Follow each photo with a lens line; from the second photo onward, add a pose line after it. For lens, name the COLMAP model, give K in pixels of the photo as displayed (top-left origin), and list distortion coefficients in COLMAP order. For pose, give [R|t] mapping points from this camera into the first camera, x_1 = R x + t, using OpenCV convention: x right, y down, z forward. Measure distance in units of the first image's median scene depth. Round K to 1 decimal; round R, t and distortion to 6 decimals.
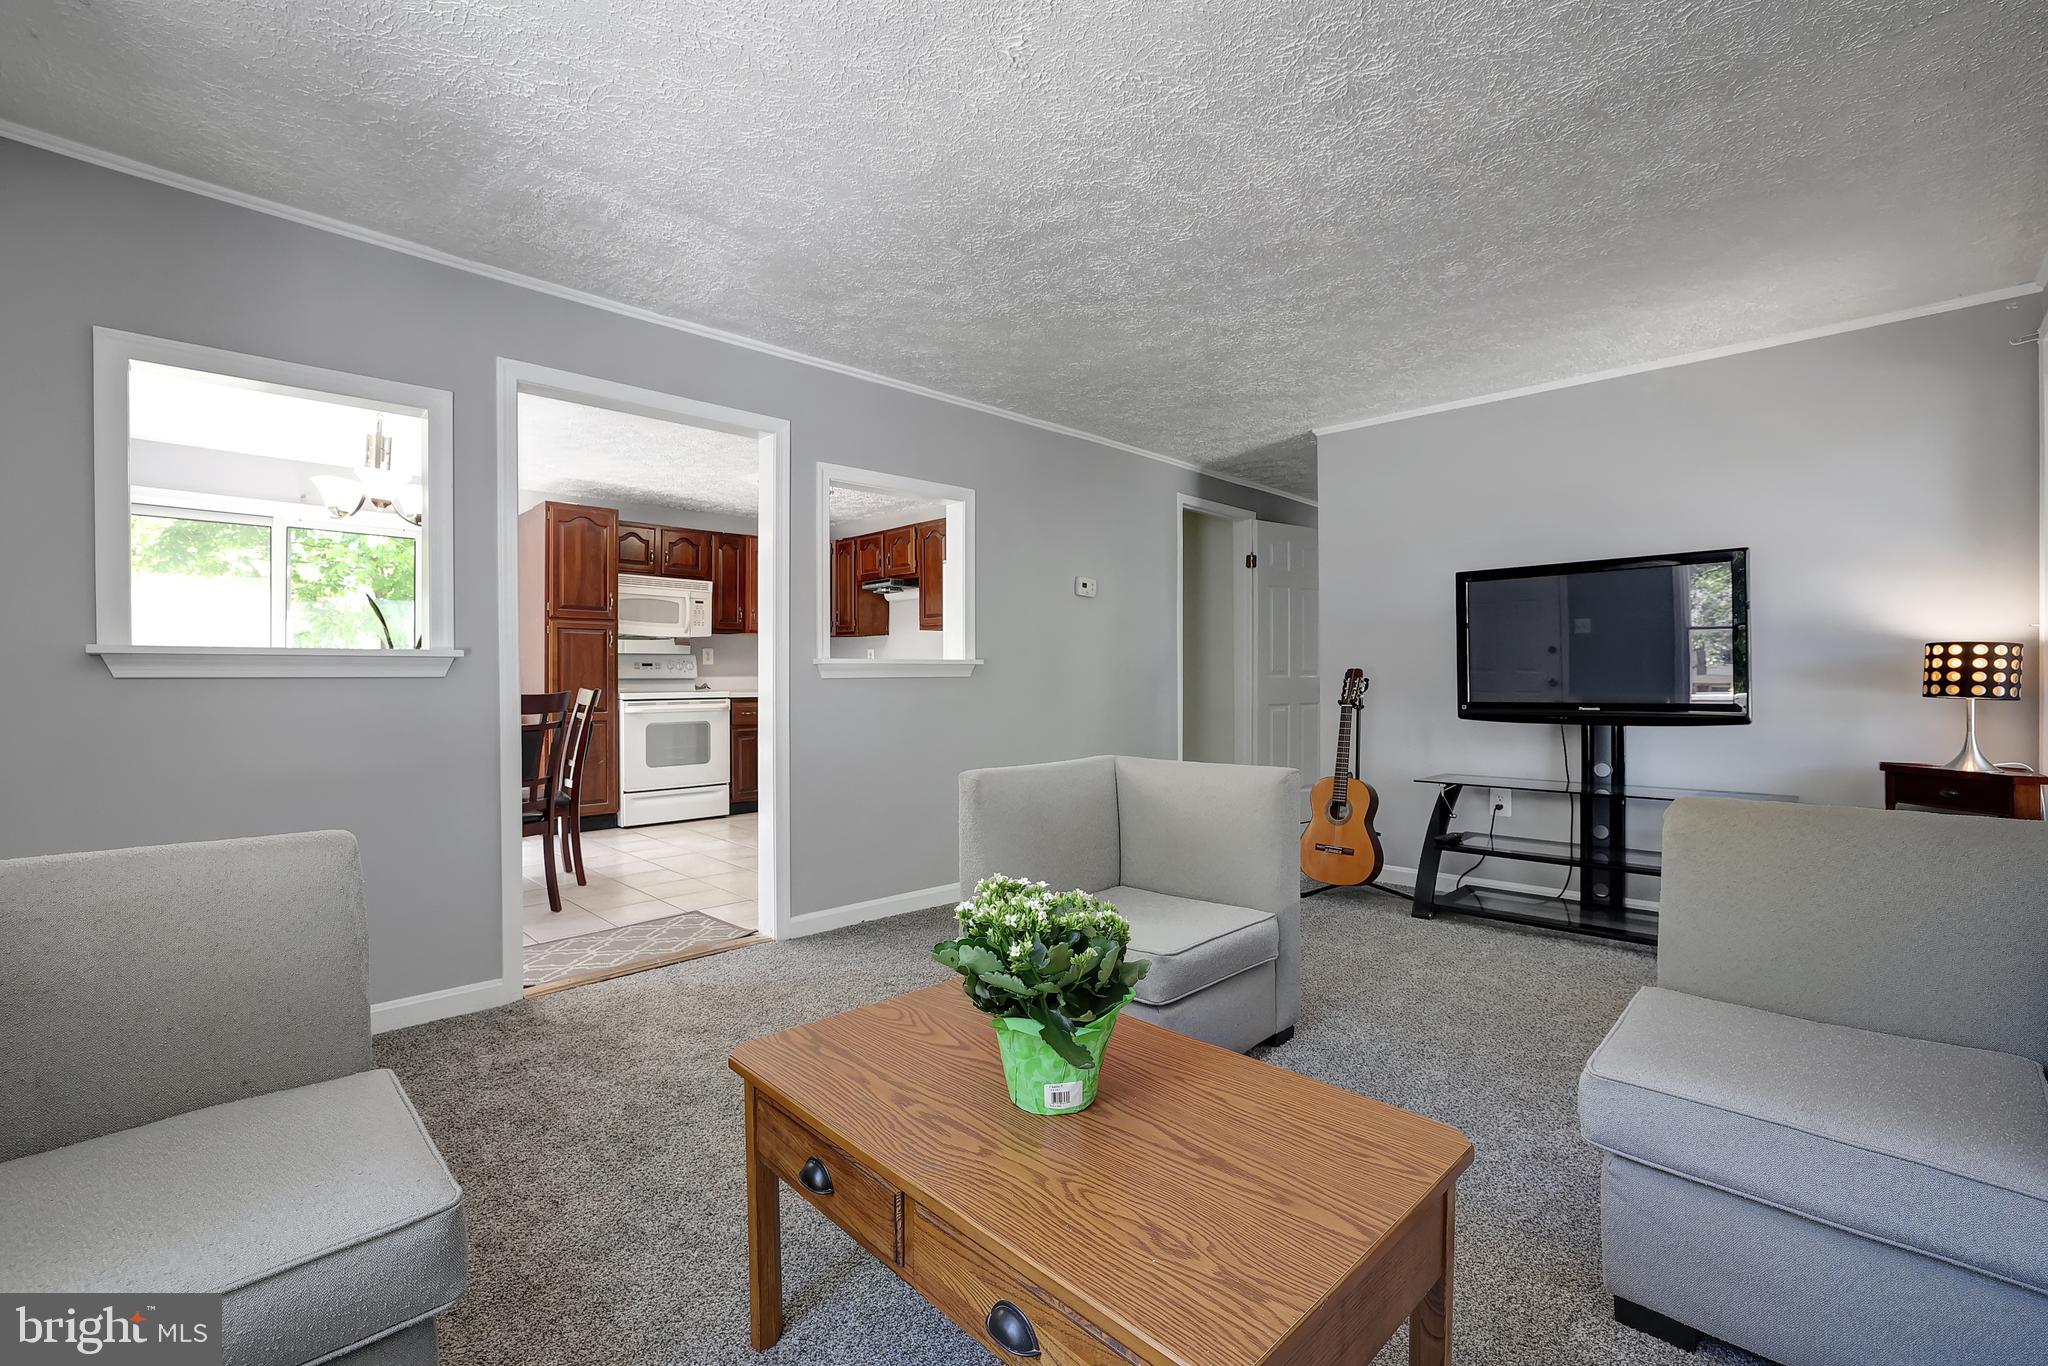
lens RADIAL K [[897.2, 0, 1015.6], [0, 897.2, 685.0], [0, 0, 1]] dist [-0.016036, 0.001094]
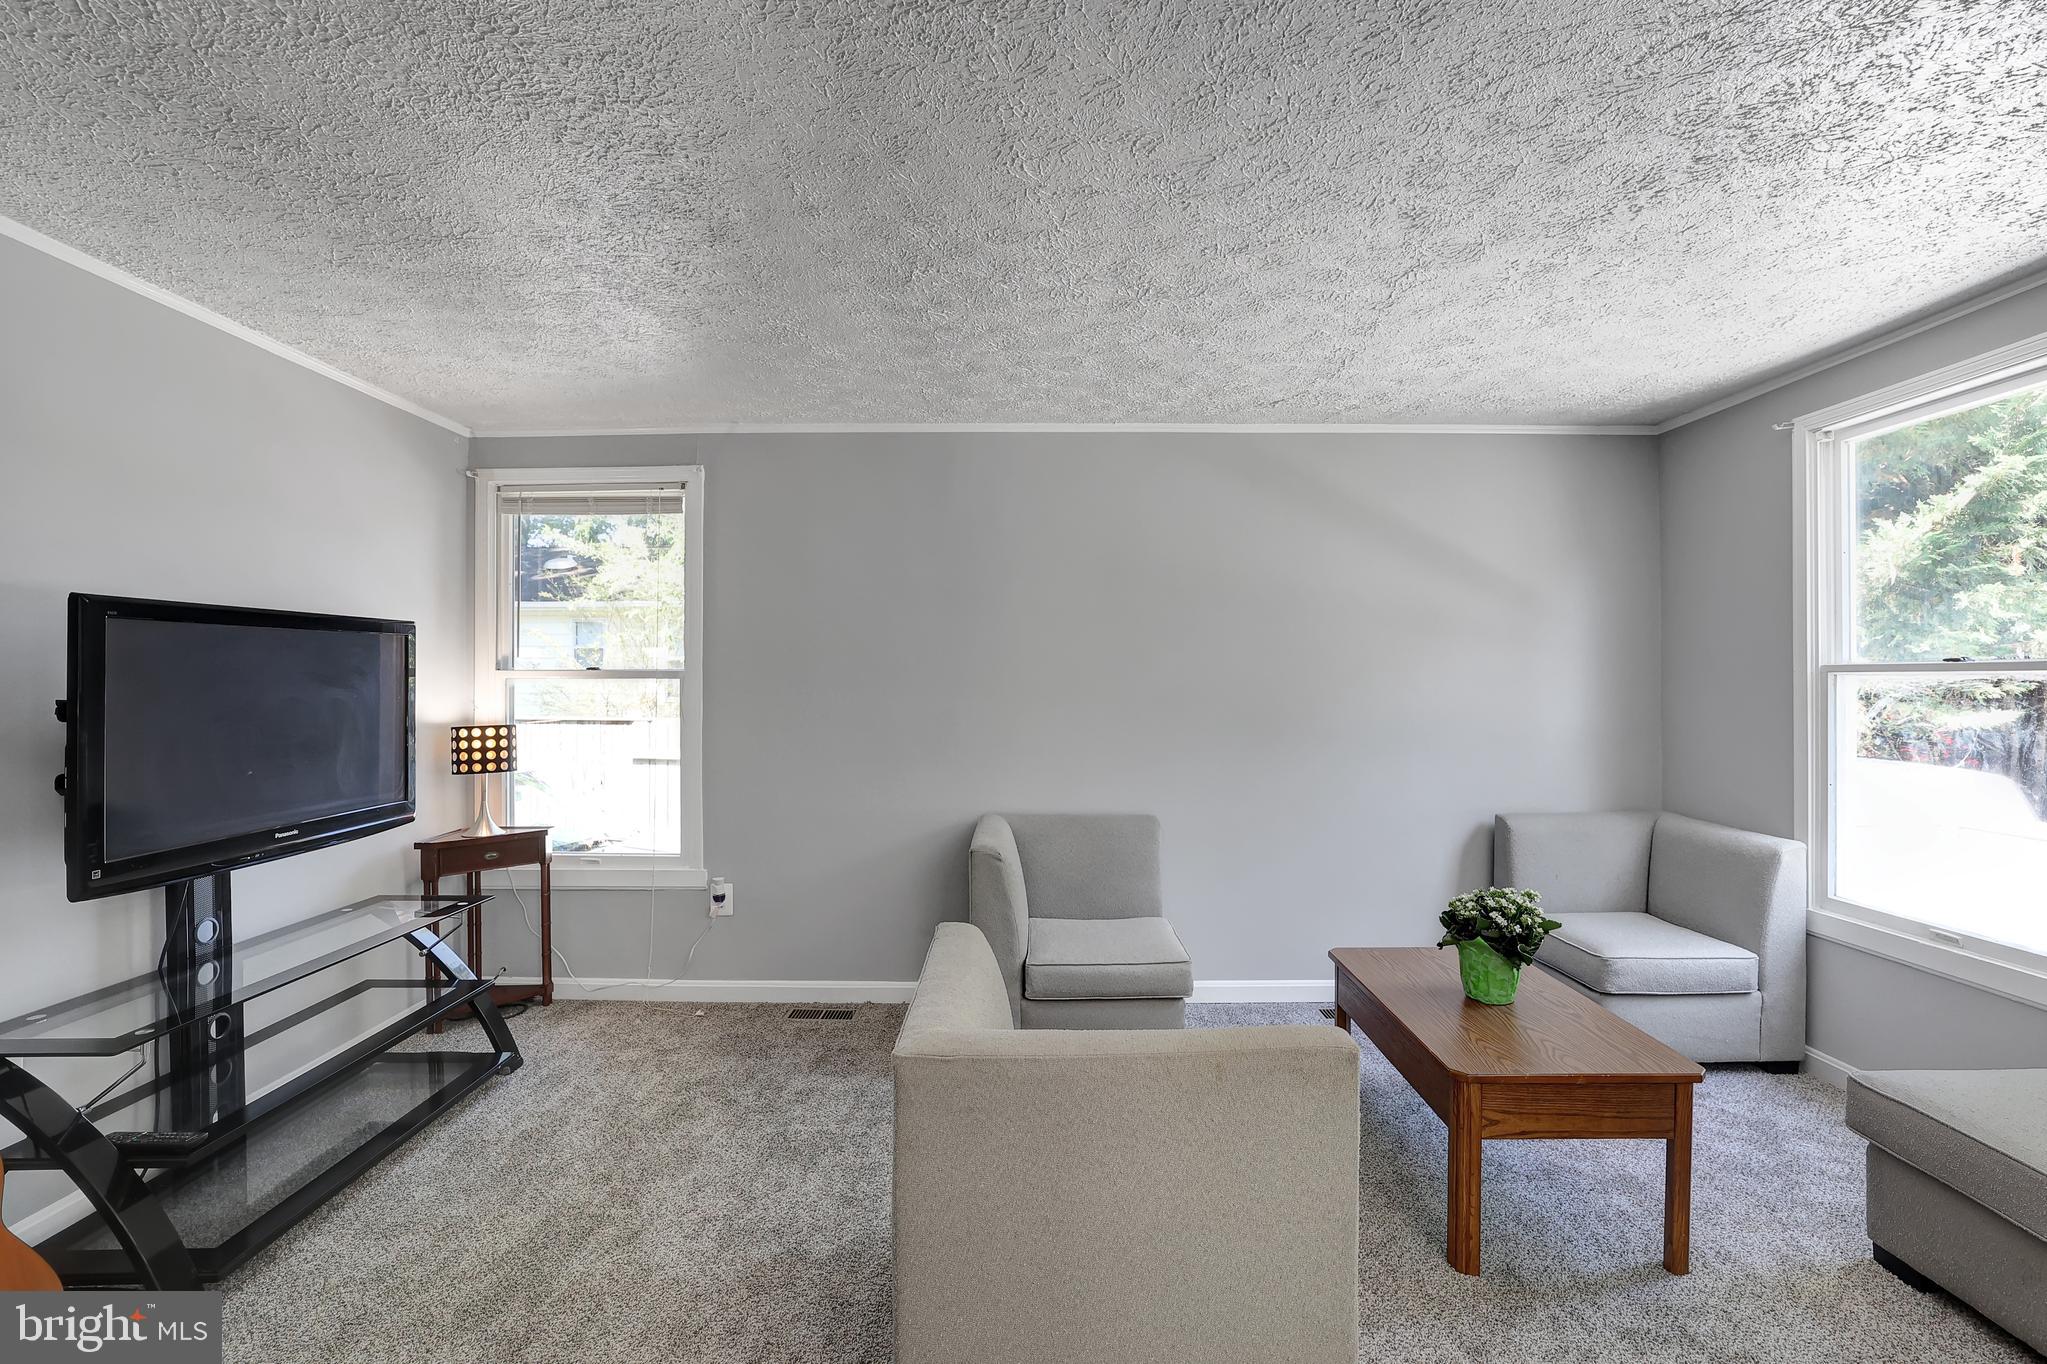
lens RADIAL K [[896.8, 0, 1029.5], [0, 896.8, 682.9], [0, 0, 1]] dist [-0.016036, 0.001094]
pose [[-0.707674, -0.000074, 0.706539, -0.264166], [0.005773, 0.999966, 0.005886, -0.106850], [-0.706516, 0.008244, -0.707649, 1.307245]]
